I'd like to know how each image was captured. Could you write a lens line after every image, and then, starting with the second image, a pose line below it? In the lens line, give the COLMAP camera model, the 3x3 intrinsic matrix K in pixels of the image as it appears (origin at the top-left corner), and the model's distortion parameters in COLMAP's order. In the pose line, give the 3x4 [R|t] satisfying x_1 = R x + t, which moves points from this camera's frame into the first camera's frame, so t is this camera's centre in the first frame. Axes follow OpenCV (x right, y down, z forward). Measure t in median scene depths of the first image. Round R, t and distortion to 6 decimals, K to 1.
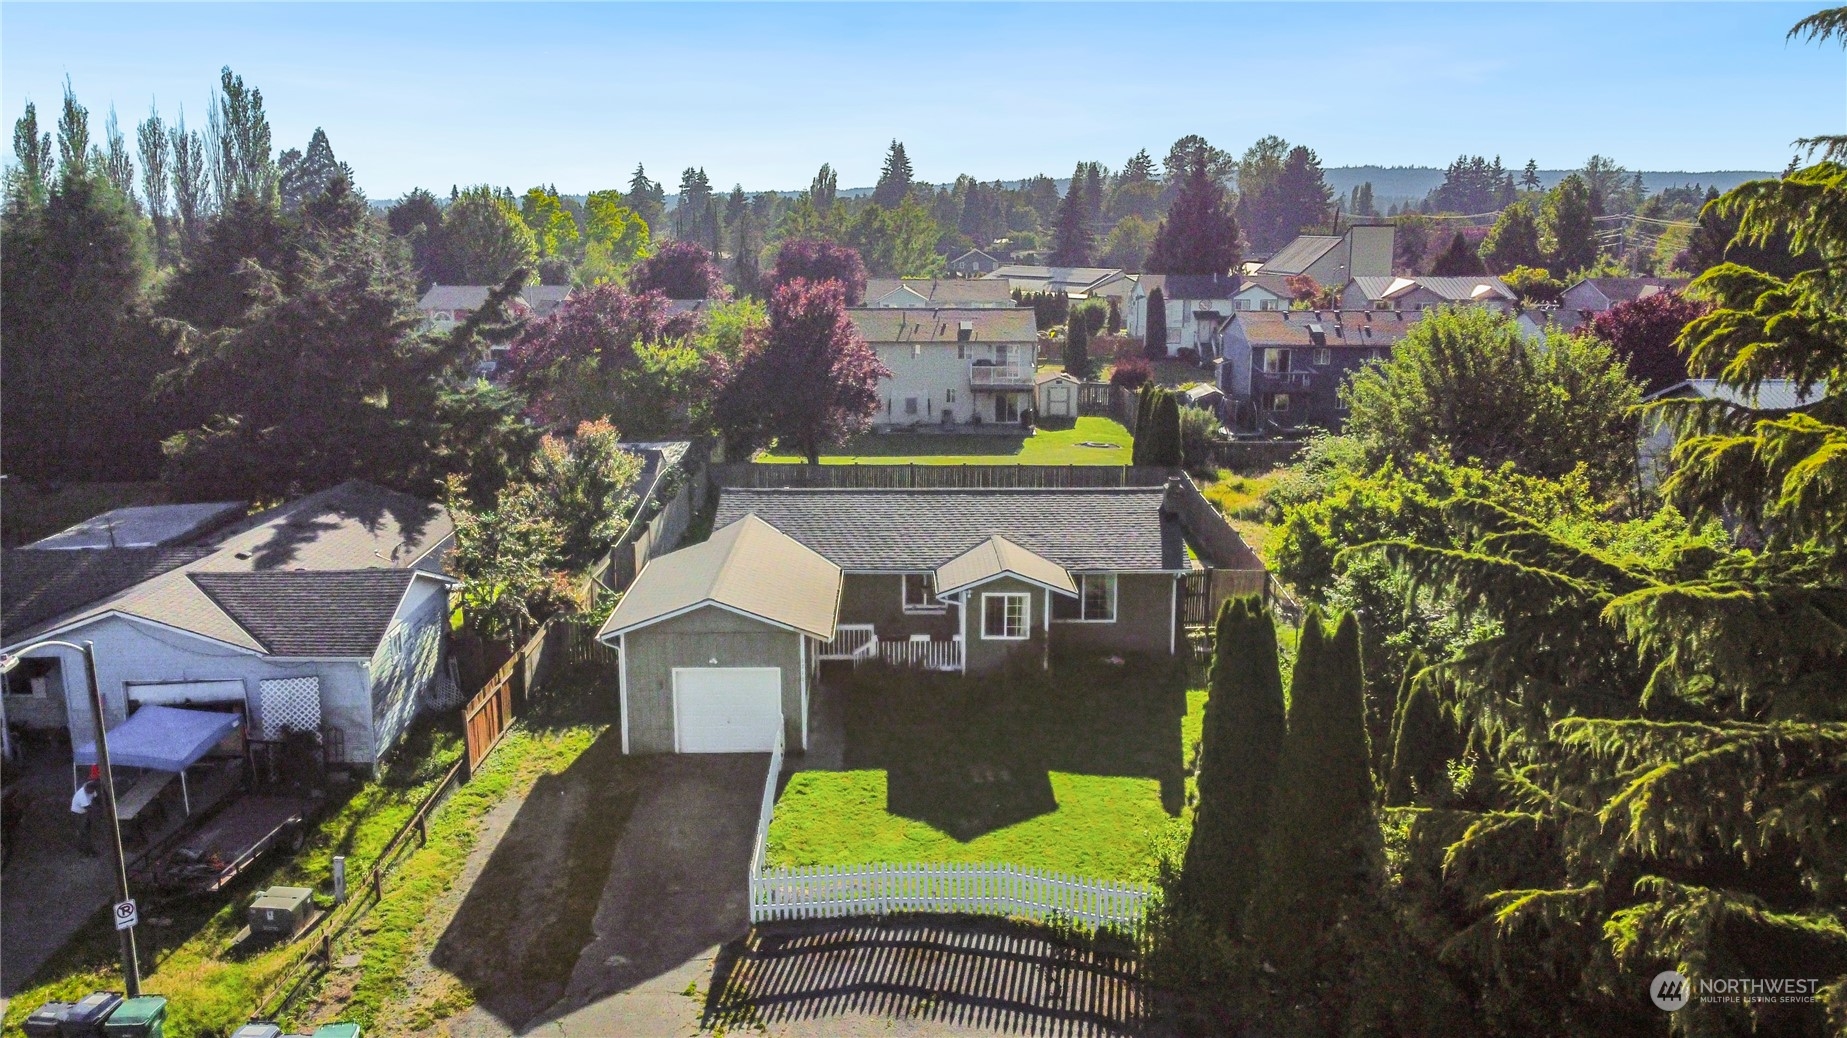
lens RADIAL K [[1380.7, 0, 932.0], [0, 1380.7, 521.1], [0, 0, 1]] dist [-0.001478, -0.001731]
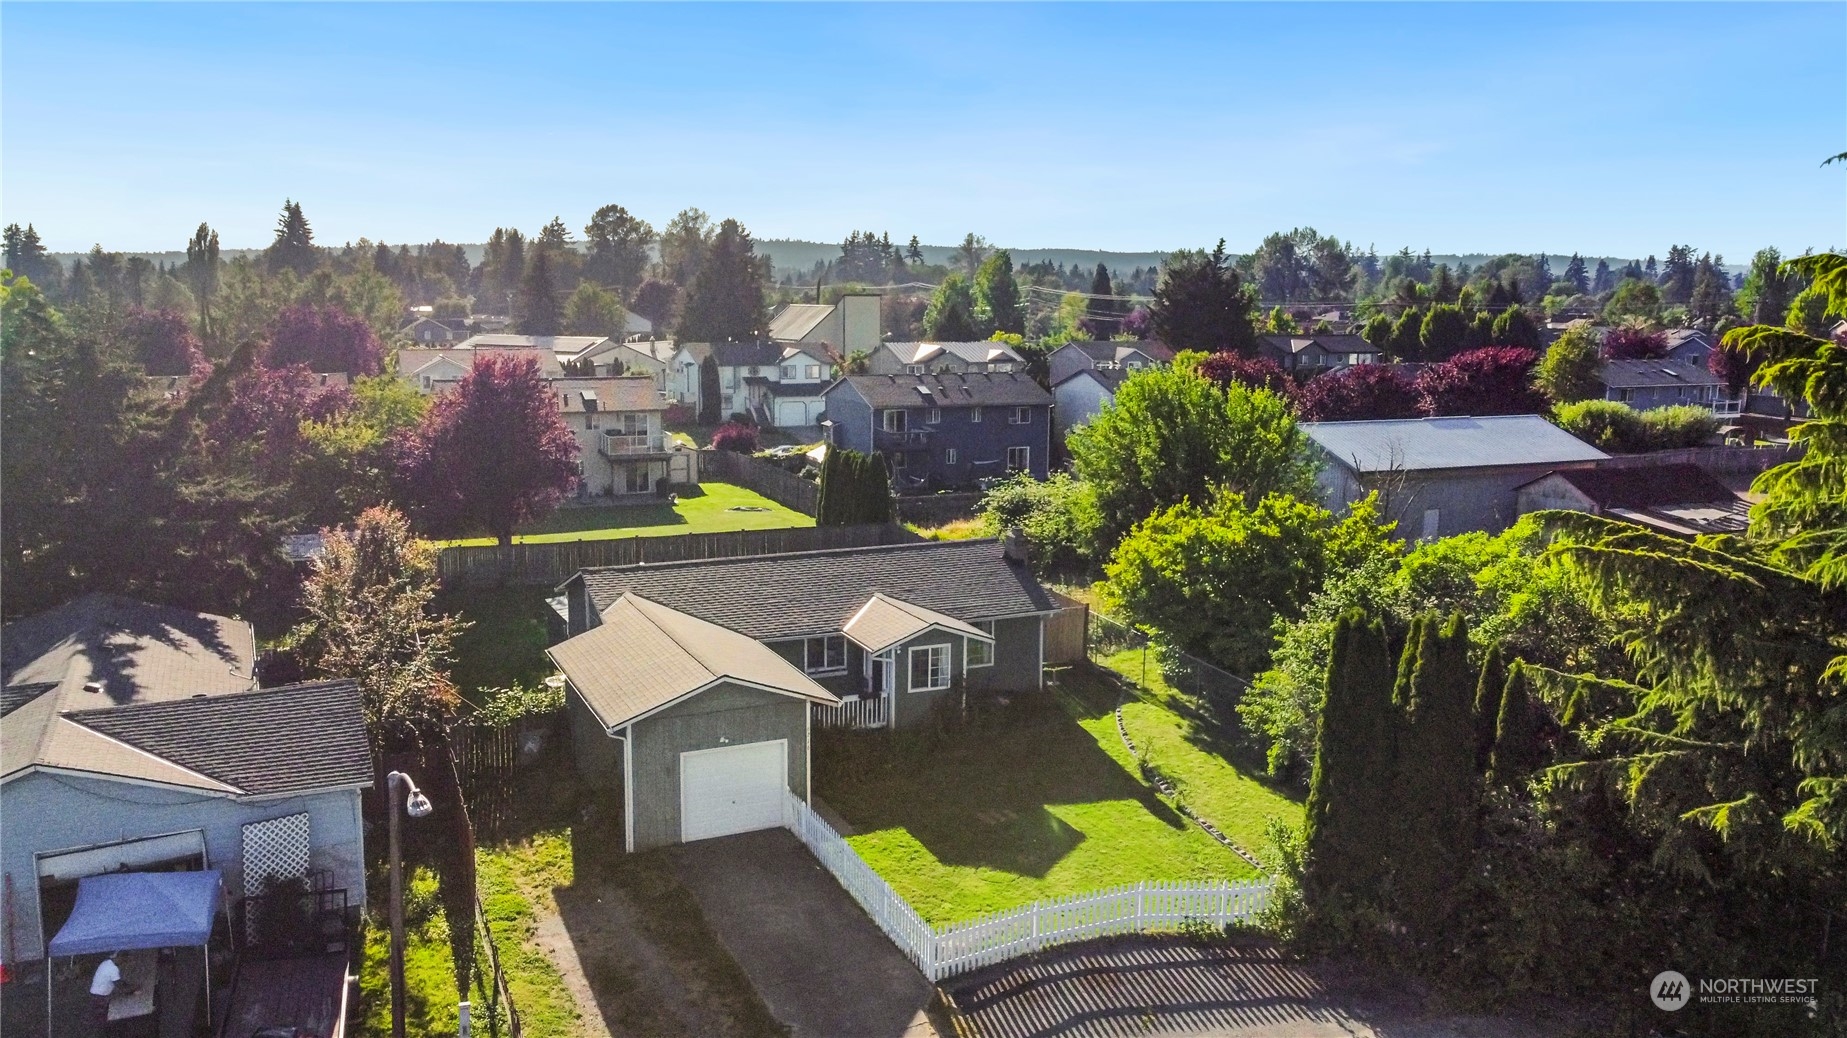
lens RADIAL K [[1380.7, 0, 932.0], [0, 1380.7, 521.1], [0, 0, 1]] dist [-0.001478, -0.001731]
pose [[0.915382, -0.060294, 0.398047, -0.348968], [0.079301, 0.996355, -0.031447, -0.008317], [-0.394700, 0.060351, 0.916826, 0.040501]]
